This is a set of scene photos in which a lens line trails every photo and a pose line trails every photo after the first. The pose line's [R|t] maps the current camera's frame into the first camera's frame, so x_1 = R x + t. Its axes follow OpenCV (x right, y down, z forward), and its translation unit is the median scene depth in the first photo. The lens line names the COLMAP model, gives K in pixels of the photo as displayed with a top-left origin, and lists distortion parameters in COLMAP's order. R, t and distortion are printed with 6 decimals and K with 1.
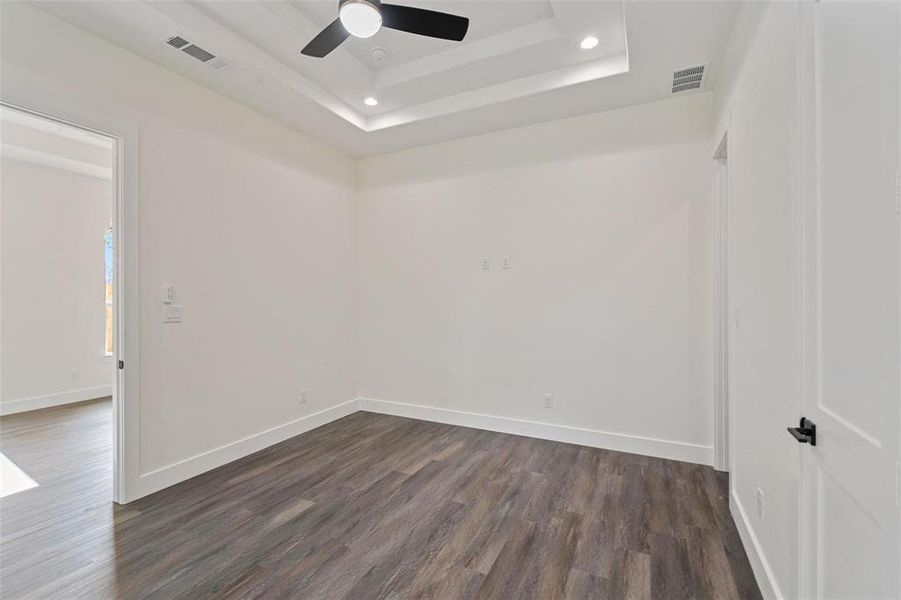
lens RADIAL K [[395.9, 0, 450.5], [0, 395.9, 300.0], [0, 0, 1]] dist [-0.000808, -0.000030]
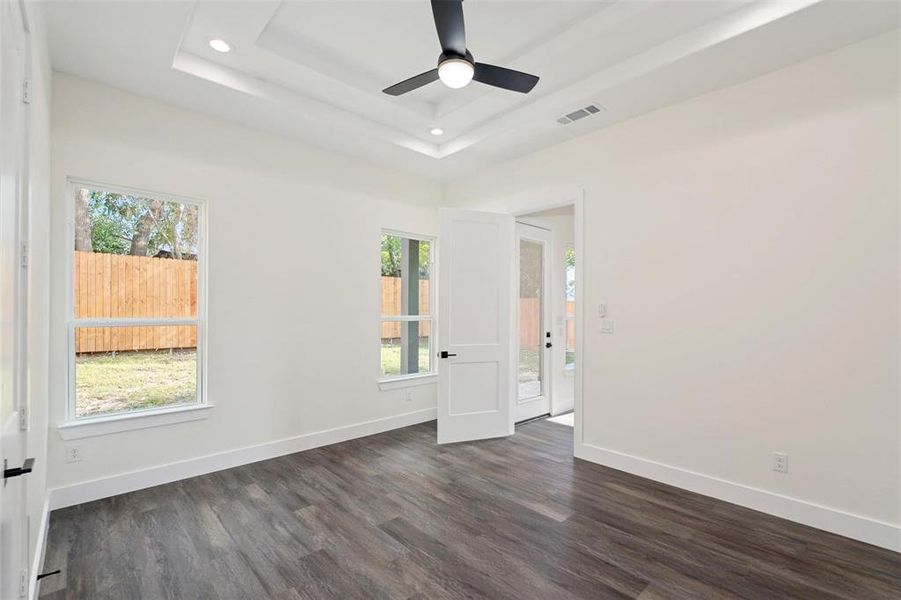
lens RADIAL K [[399.6, 0, 454.9], [0, 399.6, 314.1], [0, 0, 1]] dist [-0.001427, 0.000005]
pose [[-0.349480, 0.006802, -0.936919, 0.601608], [-0.011176, 0.999872, 0.011428, -0.010637], [0.936877, 0.014465, -0.349359, 0.969373]]
